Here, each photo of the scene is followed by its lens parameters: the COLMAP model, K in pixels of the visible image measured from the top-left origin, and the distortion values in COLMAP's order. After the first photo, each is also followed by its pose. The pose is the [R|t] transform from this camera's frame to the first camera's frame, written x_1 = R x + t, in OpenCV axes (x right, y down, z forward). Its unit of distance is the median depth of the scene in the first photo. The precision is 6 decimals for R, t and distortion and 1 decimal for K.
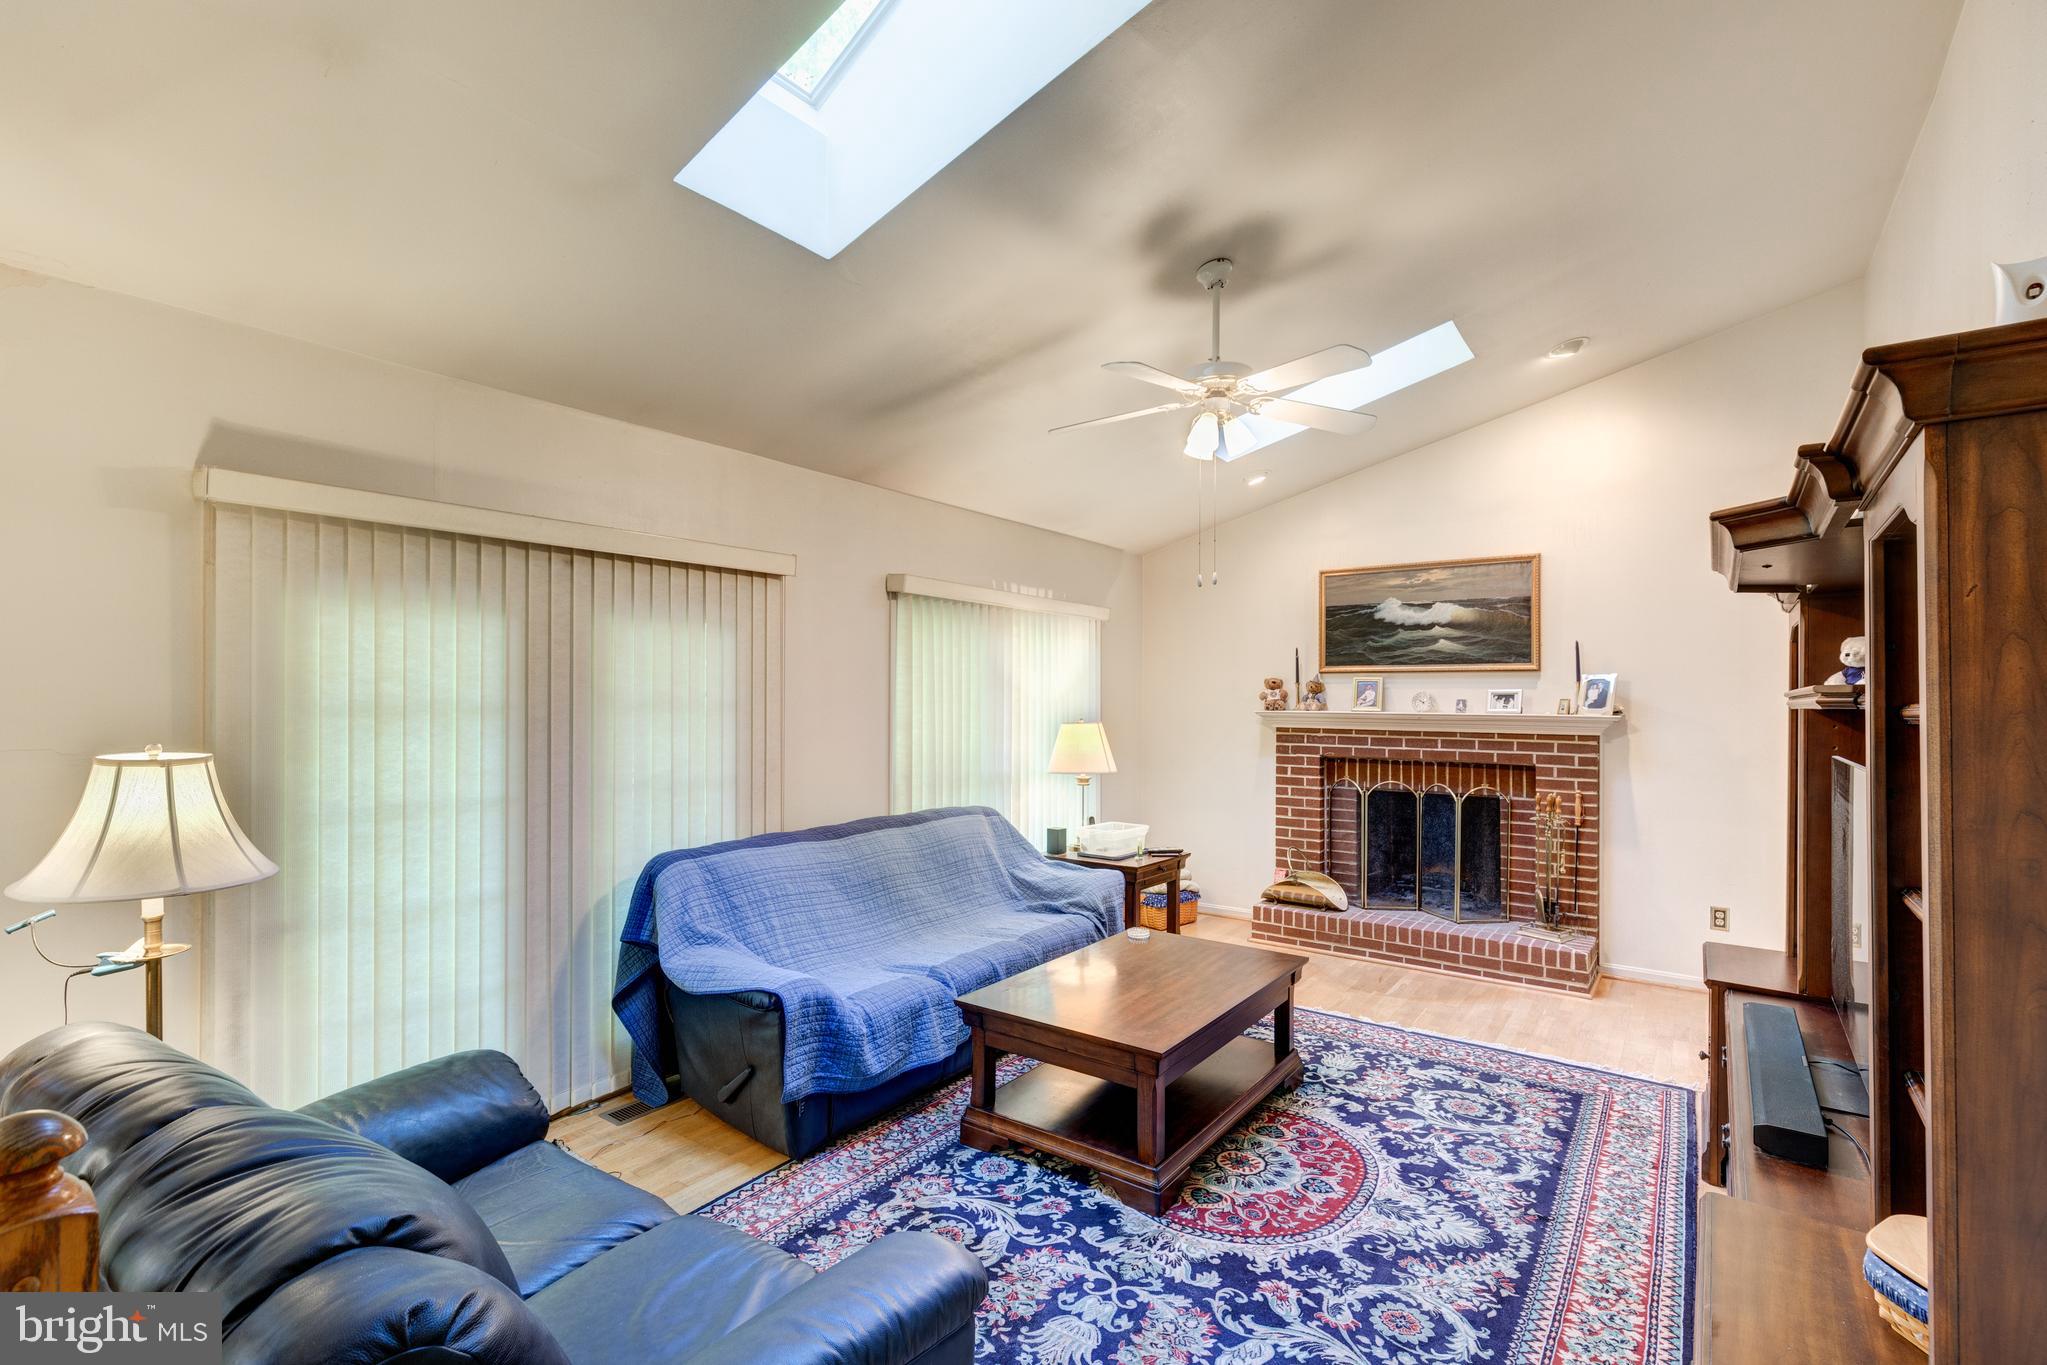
lens RADIAL K [[929.5, 0, 1025.9], [0, 929.5, 693.3], [0, 0, 1]] dist [-0.000367, -0.000303]
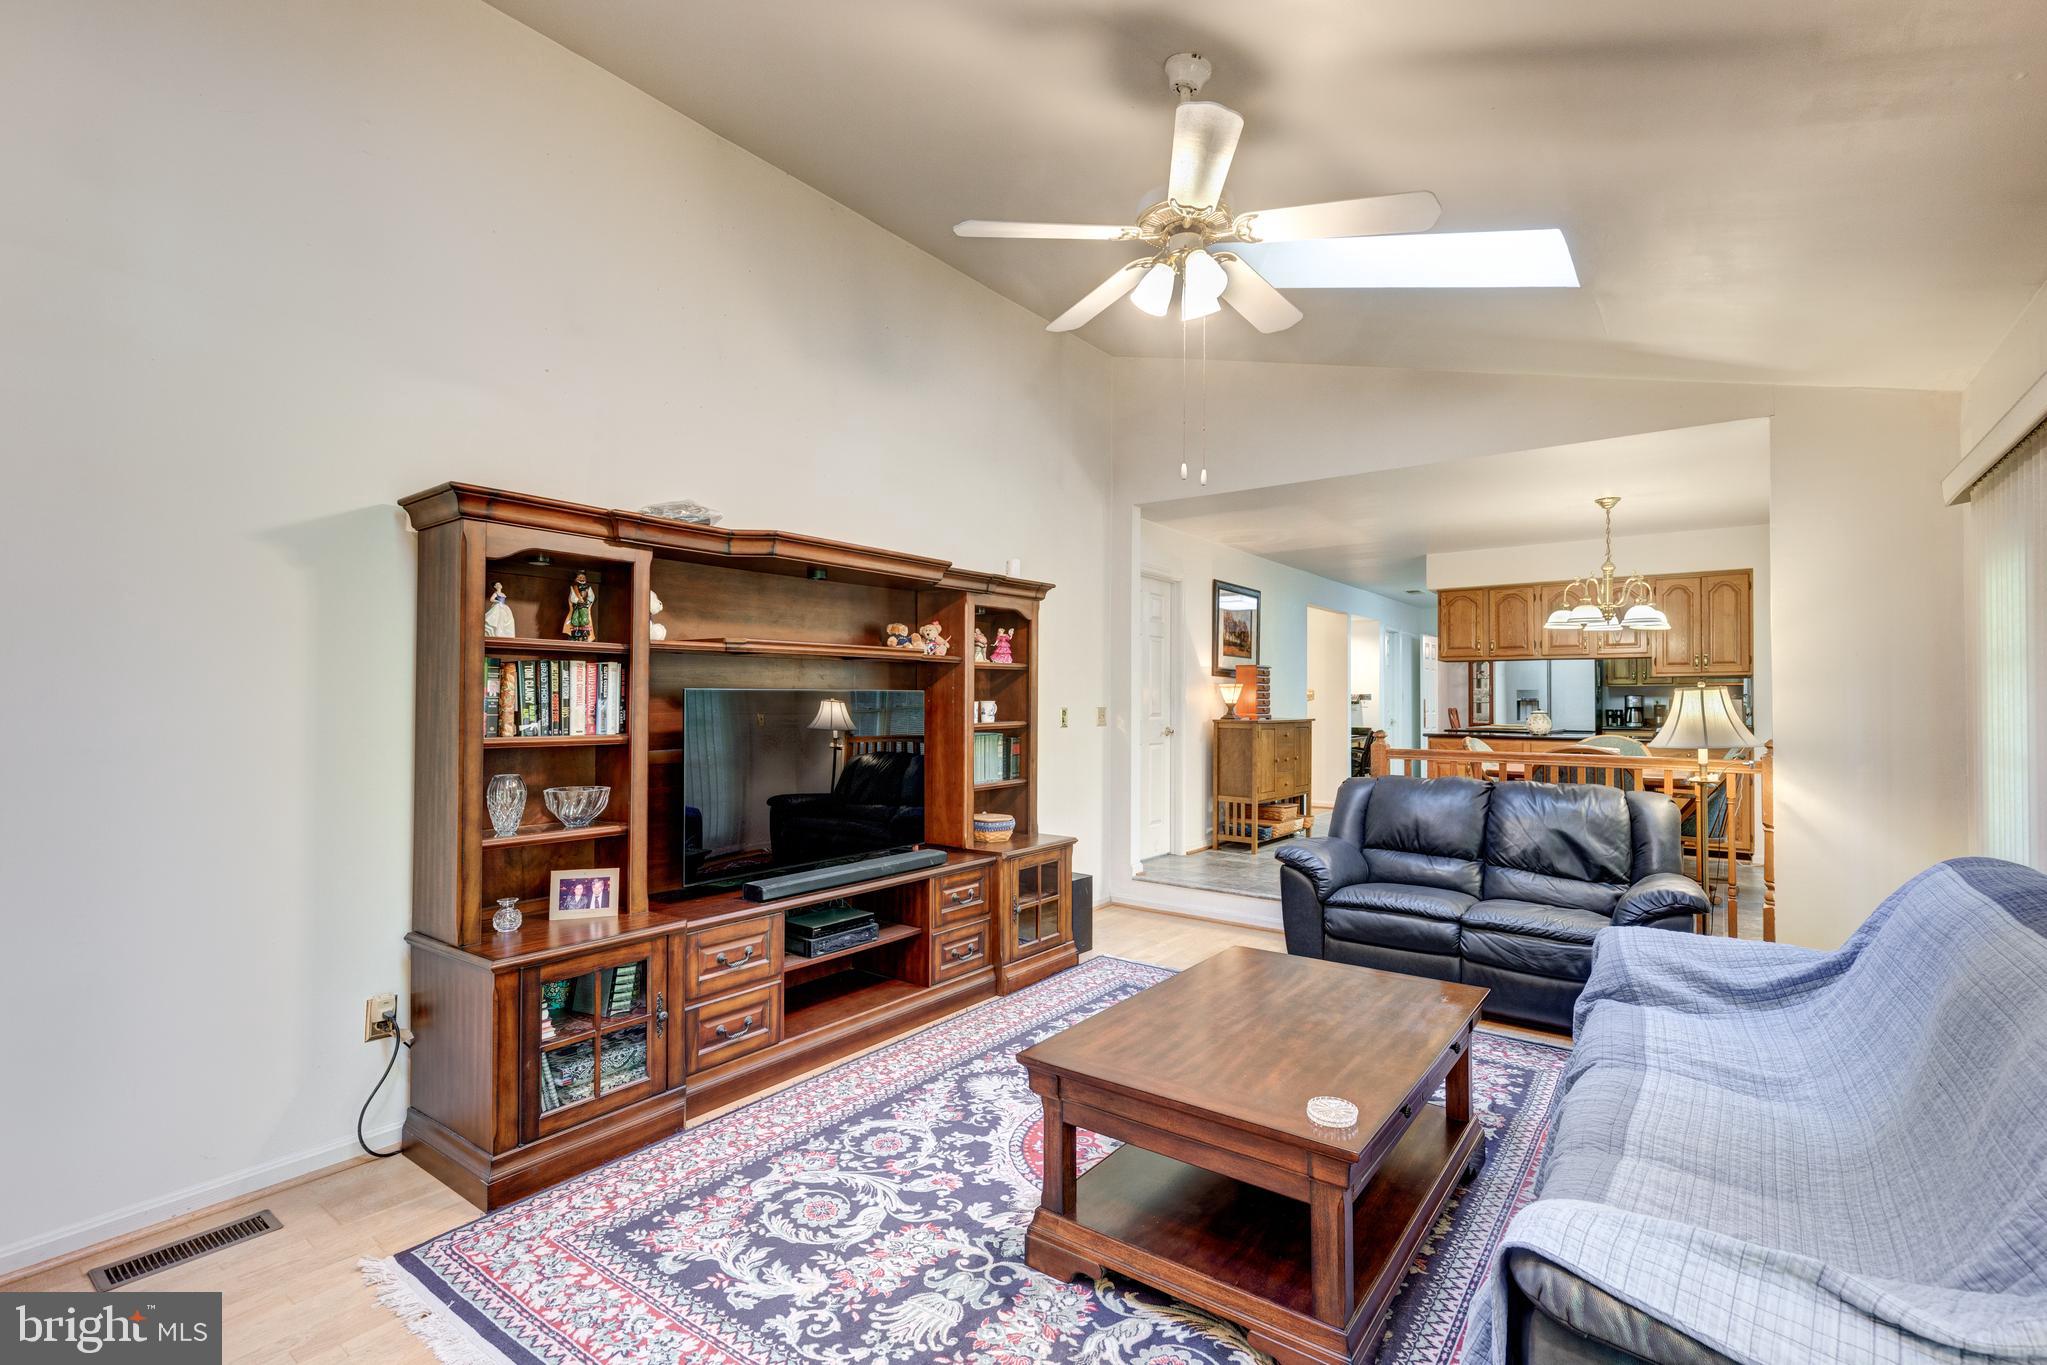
lens RADIAL K [[923.1, 0, 1013.9], [0, 923.1, 705.3], [0, 0, 1]] dist [0.000095, -0.000157]
pose [[-0.999798, -0.003751, 0.019770, 0.212882], [-0.003886, 0.999969, -0.006786, 0.047922], [-0.019744, -0.006862, -0.999782, 1.142706]]
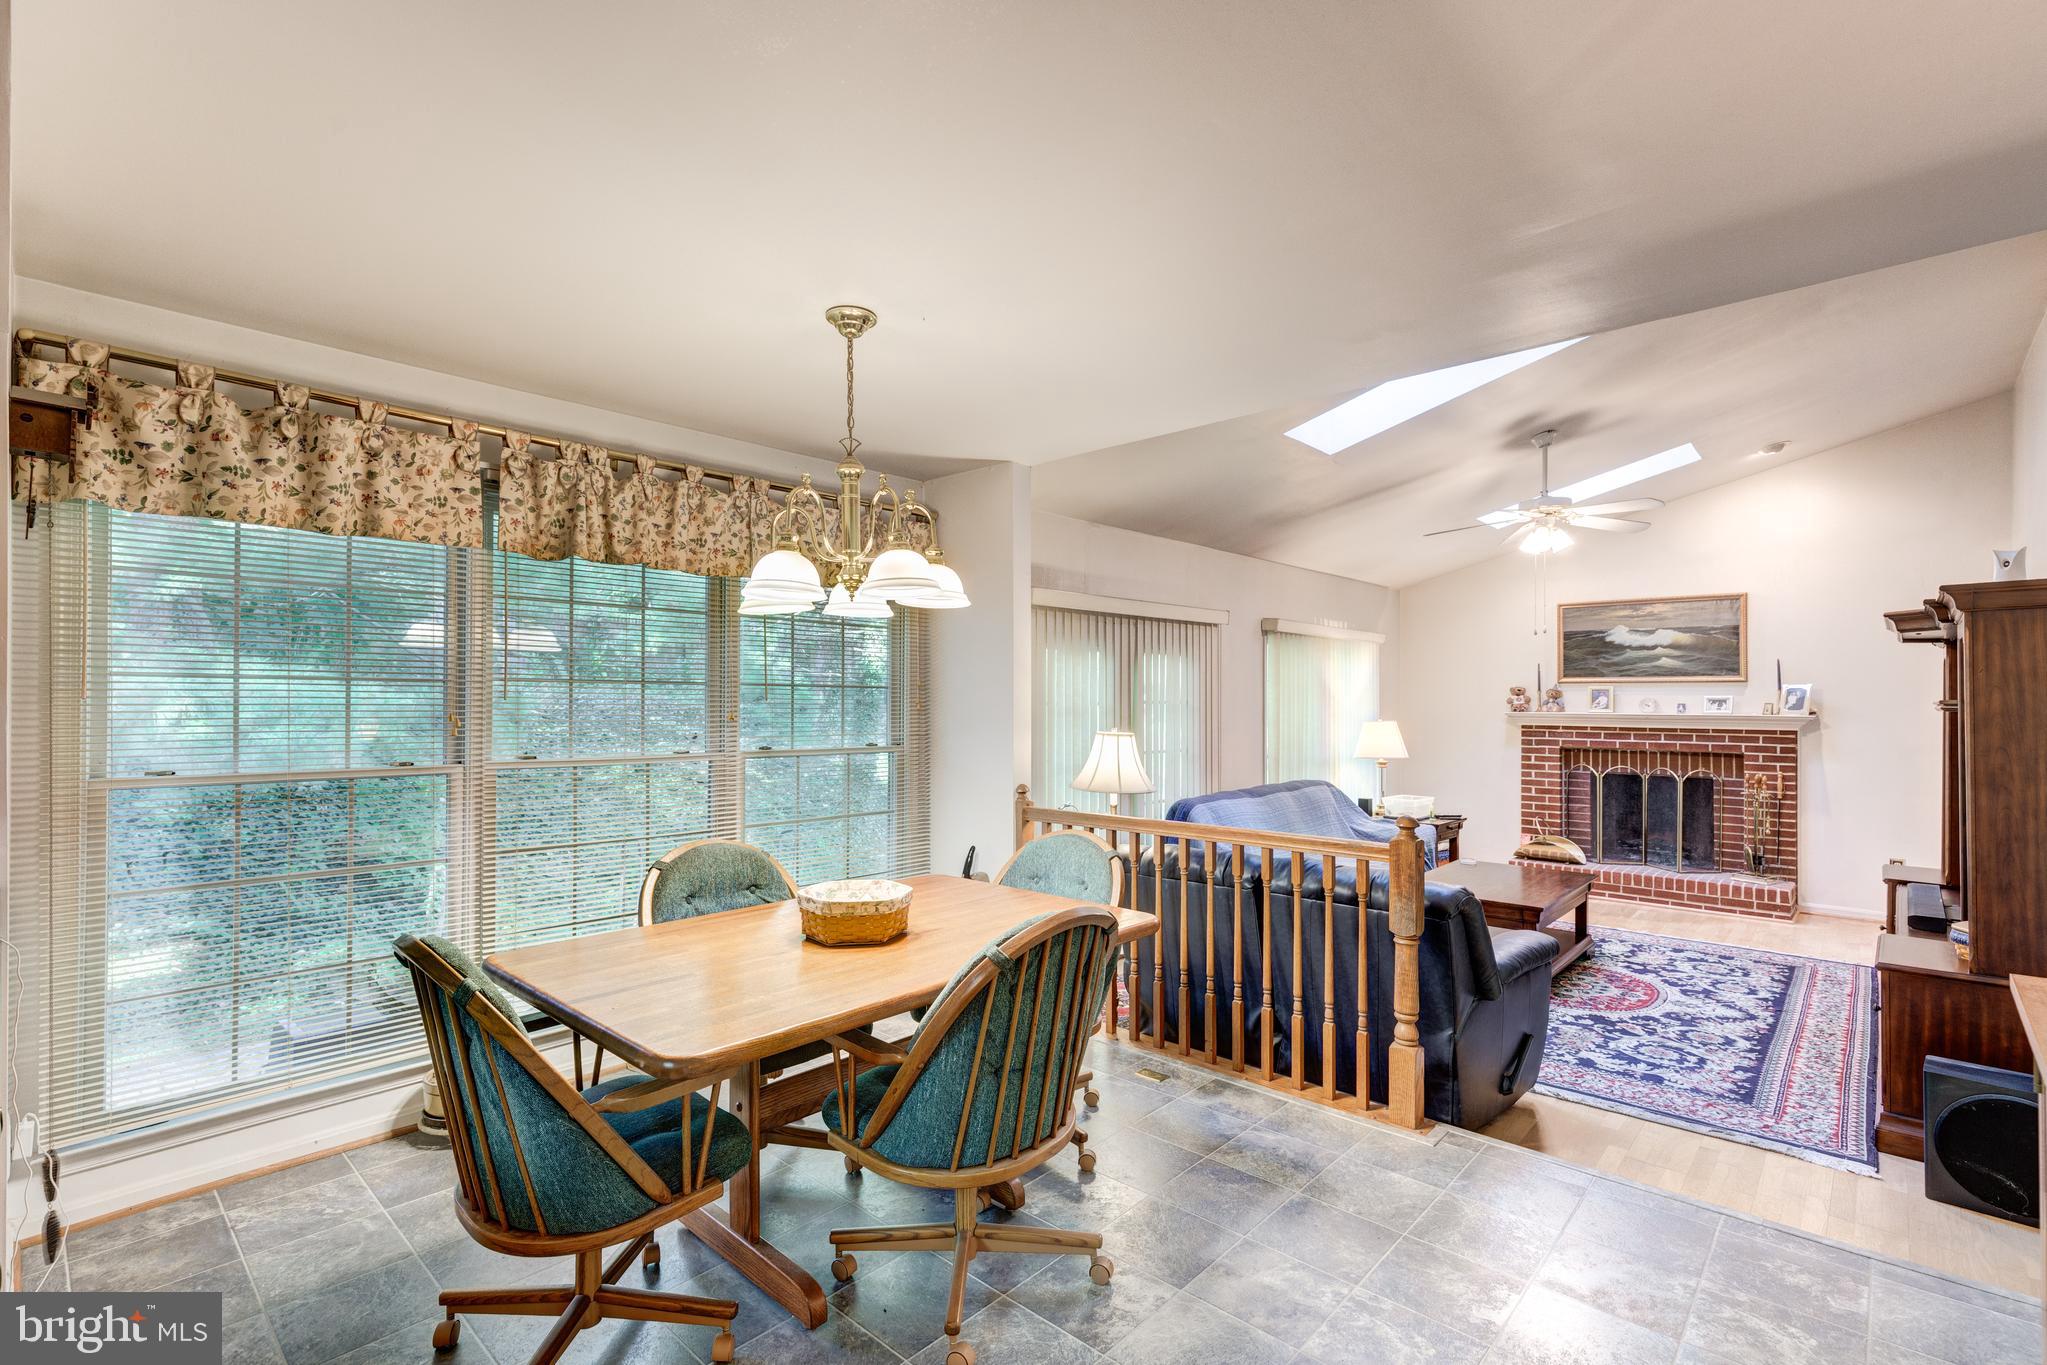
lens RADIAL K [[943.5, 0, 1020.5], [0, 943.5, 695.3], [0, 0, 1]] dist [0.000501, 0.000404]
pose [[0.993553, -0.003386, -0.113318, -0.331978], [0.003459, 0.999994, 0.000448, -0.009348], [0.113316, -0.000837, 0.993559, -0.464480]]
